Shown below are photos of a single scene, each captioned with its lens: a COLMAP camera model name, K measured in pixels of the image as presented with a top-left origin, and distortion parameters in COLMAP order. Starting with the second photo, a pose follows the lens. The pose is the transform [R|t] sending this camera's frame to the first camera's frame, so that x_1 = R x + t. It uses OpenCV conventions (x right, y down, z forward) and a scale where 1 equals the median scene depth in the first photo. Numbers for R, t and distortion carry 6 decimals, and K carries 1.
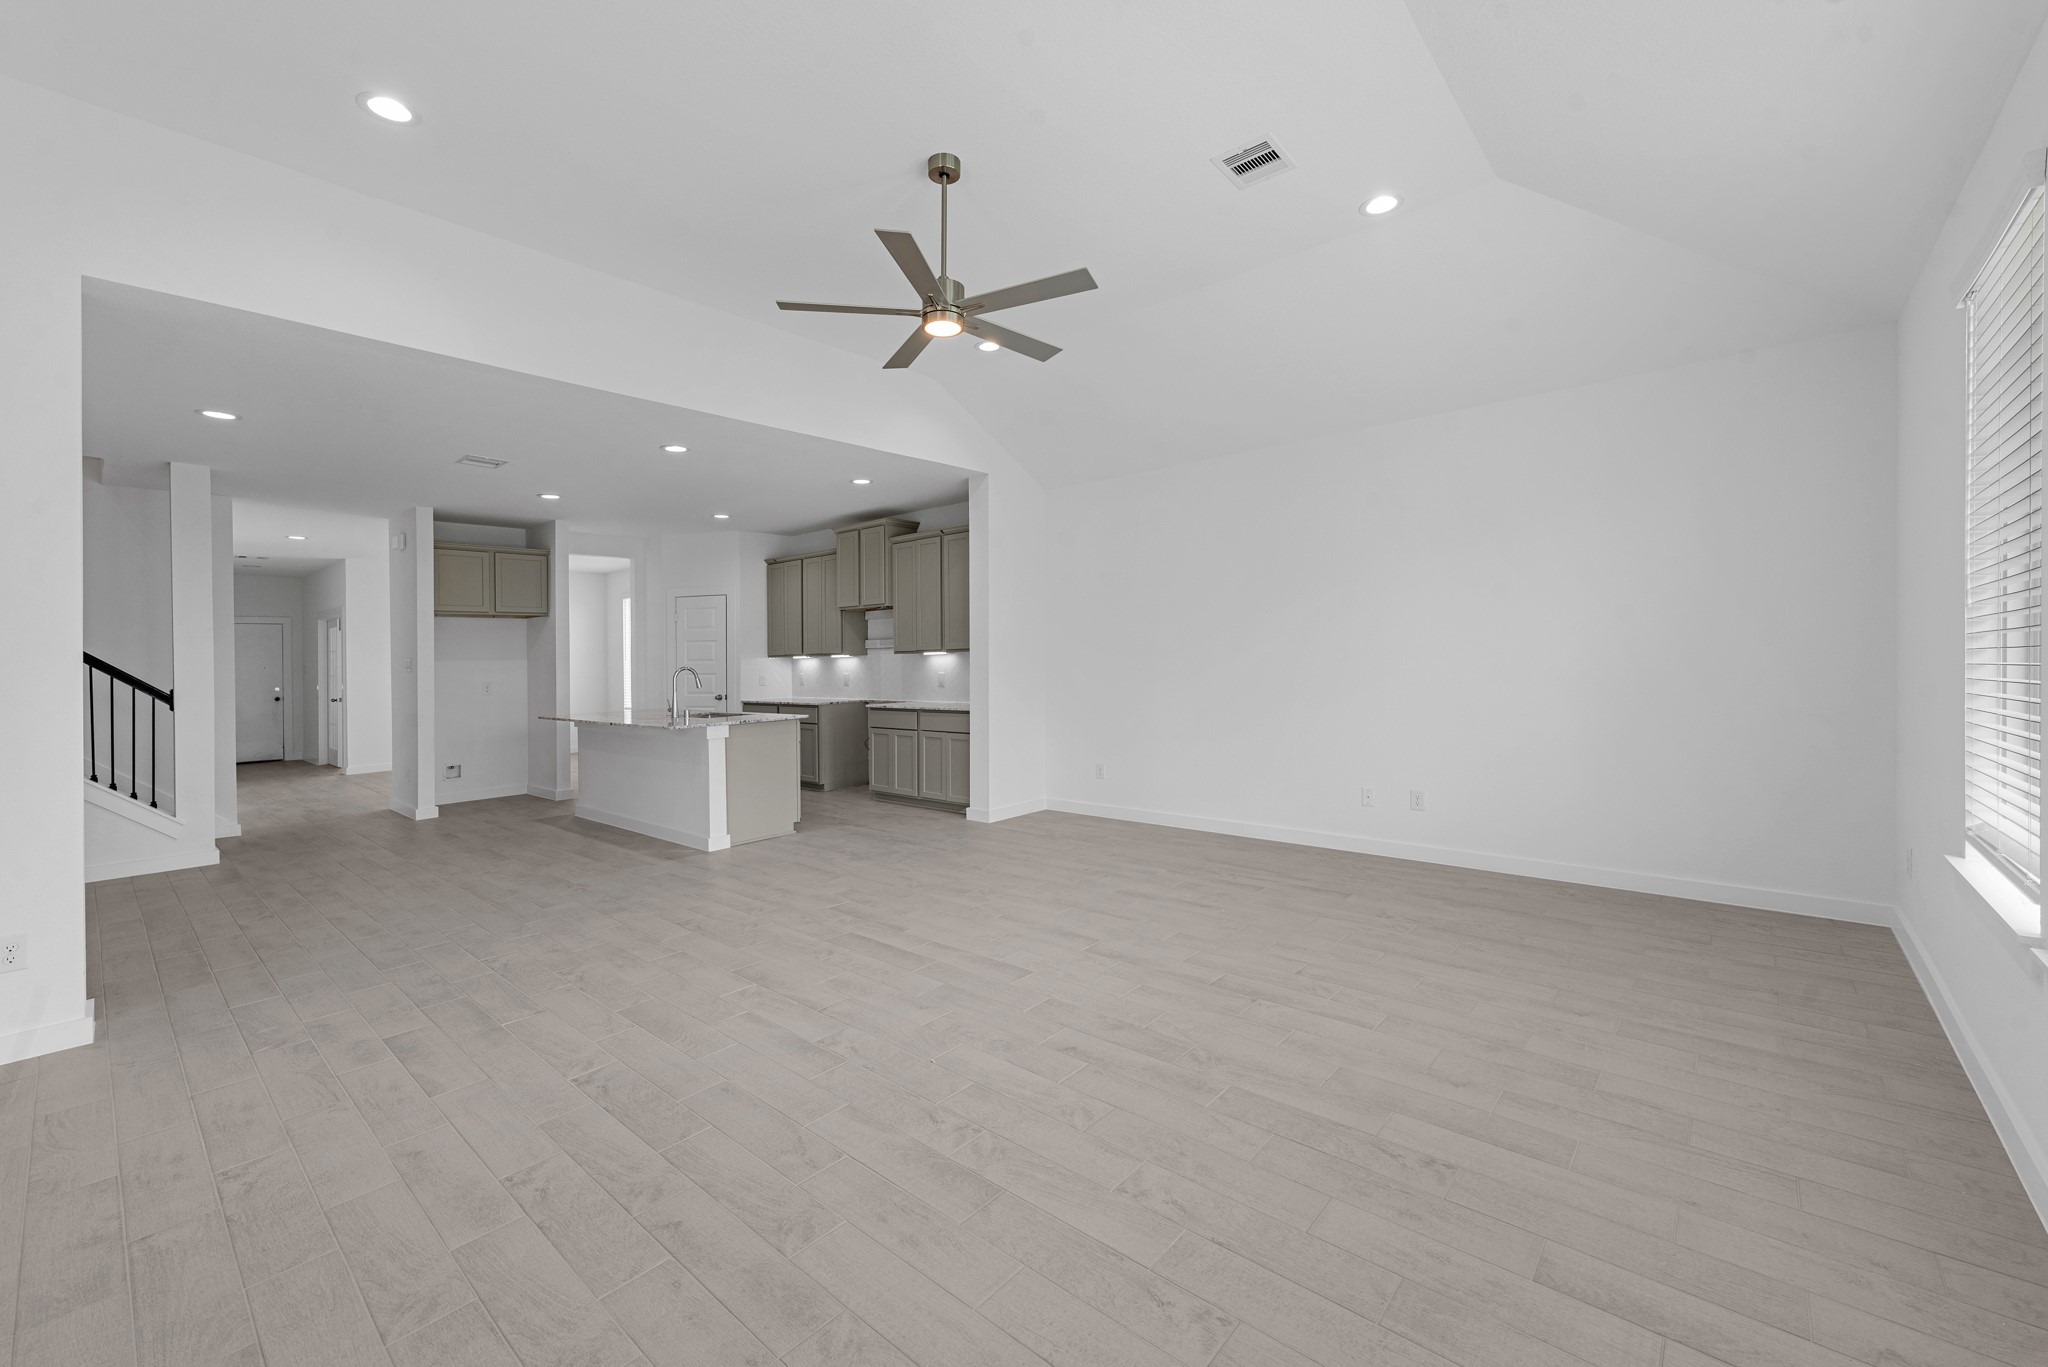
lens RADIAL K [[824.0, 0, 1024.0], [0, 824.0, 683.5], [0, 0, 1]] dist [-0.000106, 0.000000]
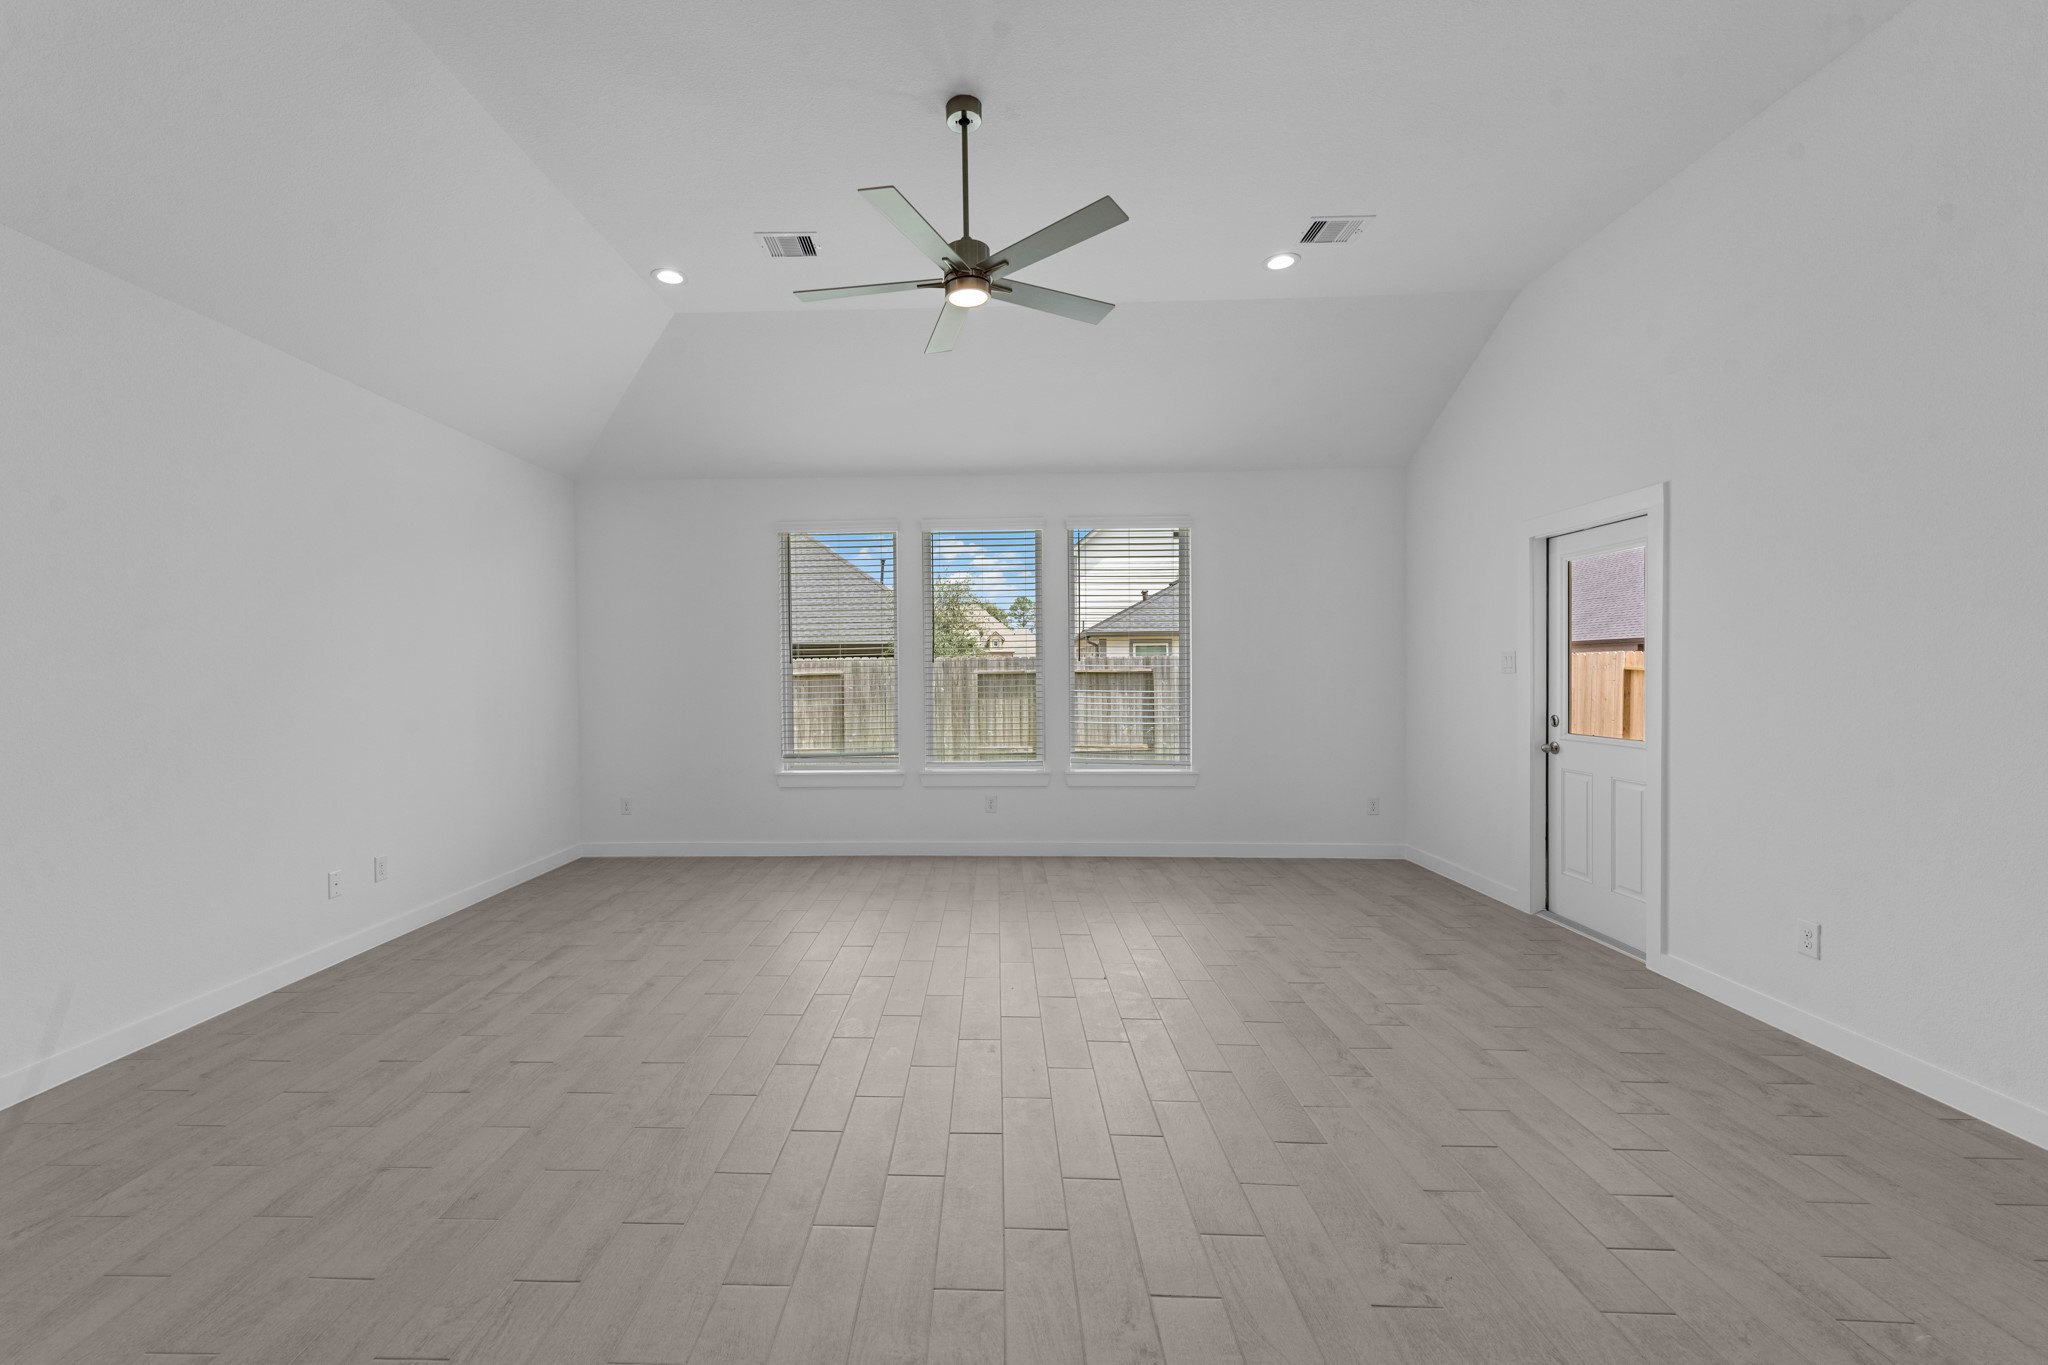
lens RADIAL K [[824.0, 0, 1024.0], [0, 824.0, 682.5], [0, 0, 1]] dist [-0.000106, 0.000000]
pose [[-0.674331, 0.020193, 0.738153, -0.309464], [0.045655, 0.998854, 0.014383, -0.013452], [-0.737017, 0.043399, -0.674480, 0.600786]]
